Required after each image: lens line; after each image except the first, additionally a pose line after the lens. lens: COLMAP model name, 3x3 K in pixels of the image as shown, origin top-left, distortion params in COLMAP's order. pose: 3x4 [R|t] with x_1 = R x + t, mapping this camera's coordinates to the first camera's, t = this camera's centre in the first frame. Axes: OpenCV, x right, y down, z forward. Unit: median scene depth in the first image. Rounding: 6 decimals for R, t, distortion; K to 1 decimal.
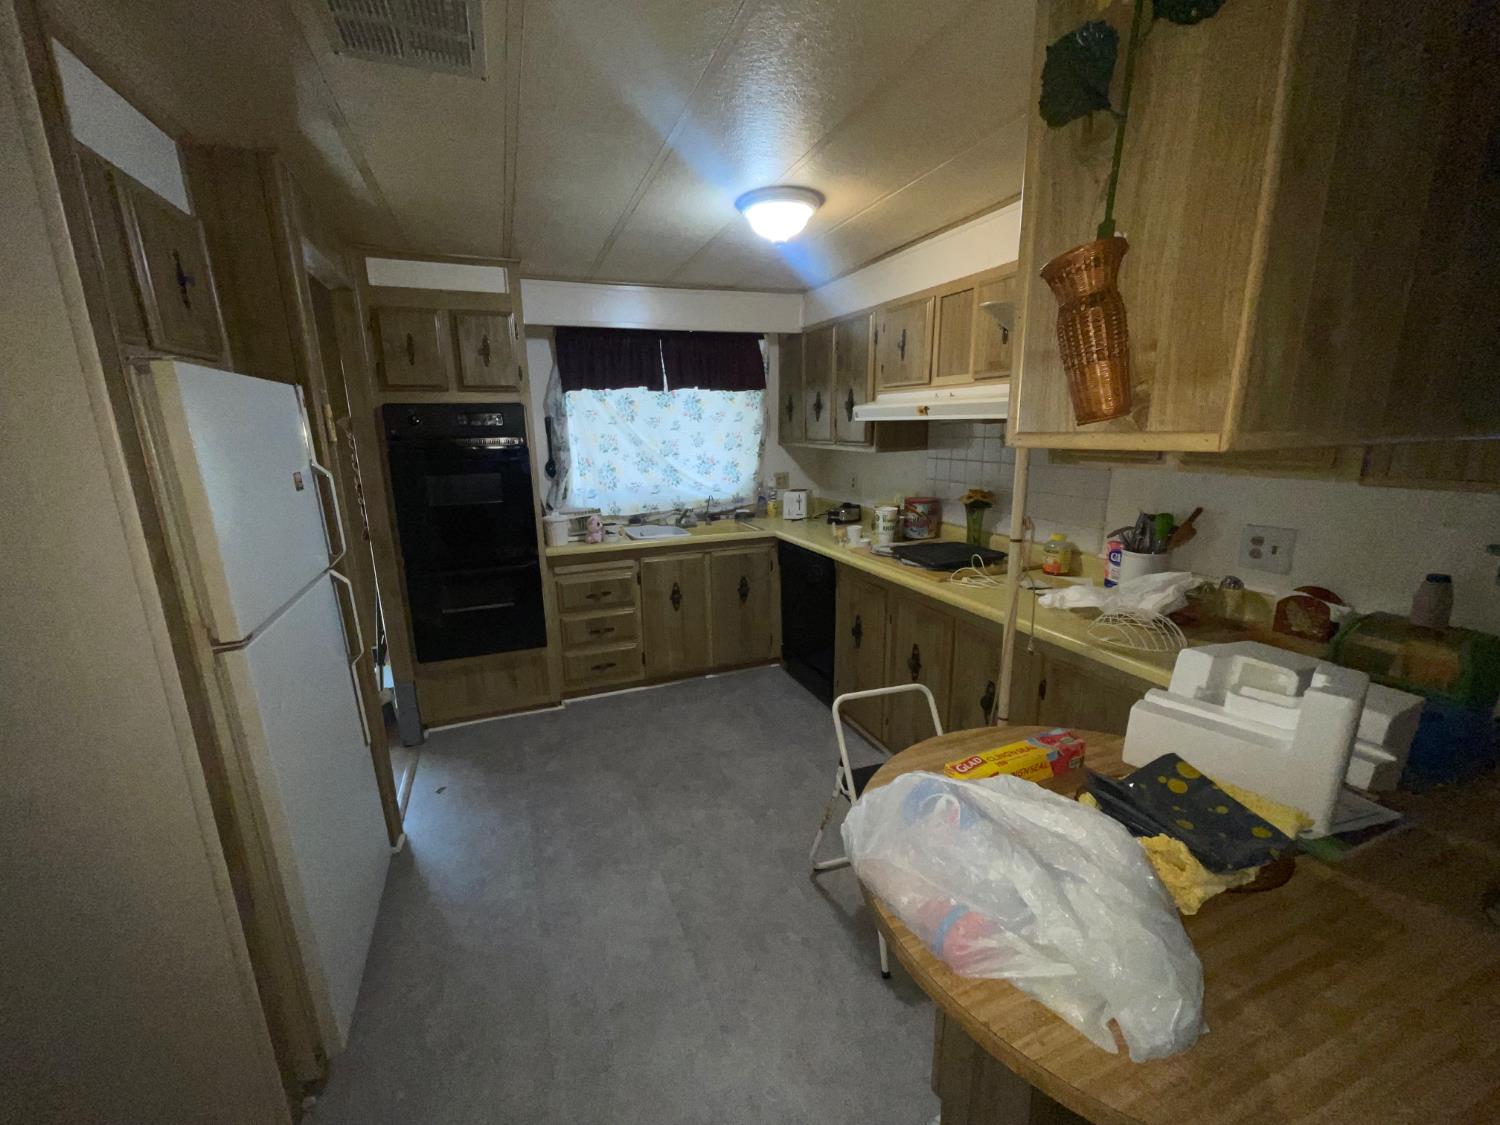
lens RADIAL K [[603.2, 0, 744.8], [0, 603.2, 565.8], [0, 0, 1]] dist [0.000497, 0.000551]
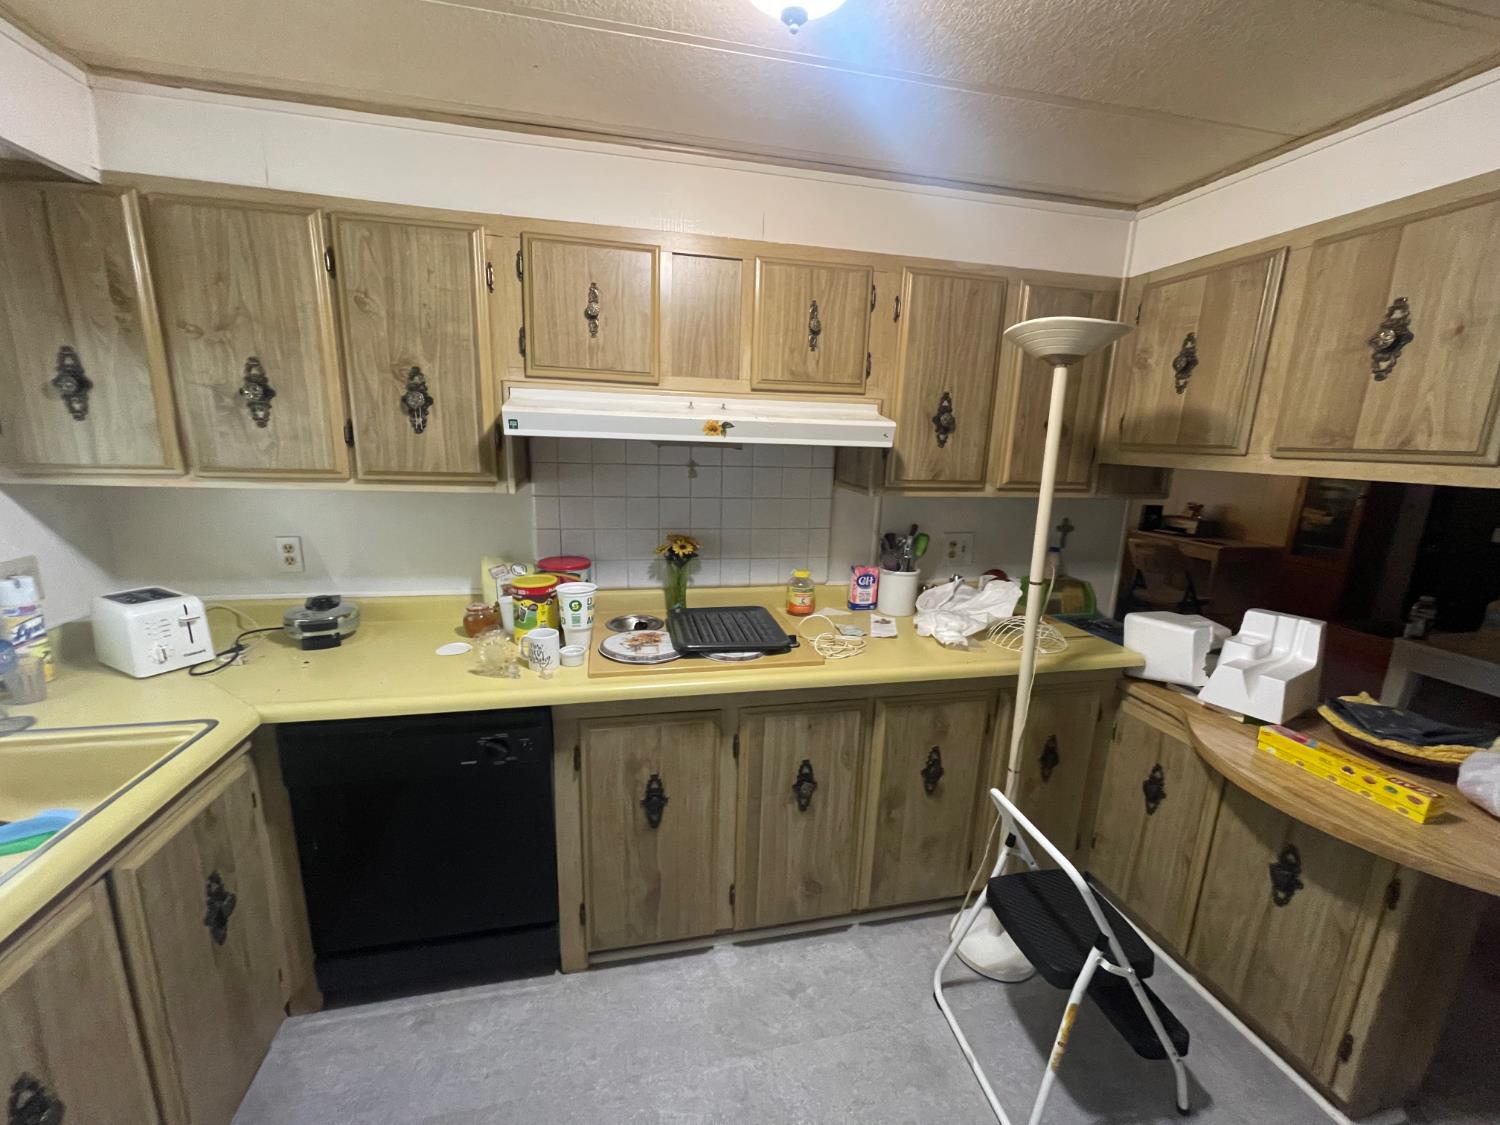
lens RADIAL K [[603.2, 0, 747.7], [0, 603.2, 565.9], [0, 0, 1]] dist [0.000497, 0.000551]
pose [[0.159868, -0.185556, 0.969542, -0.271590], [0.195345, 0.968698, 0.153184, -0.154832], [-0.967617, 0.164906, 0.191111, 0.651513]]
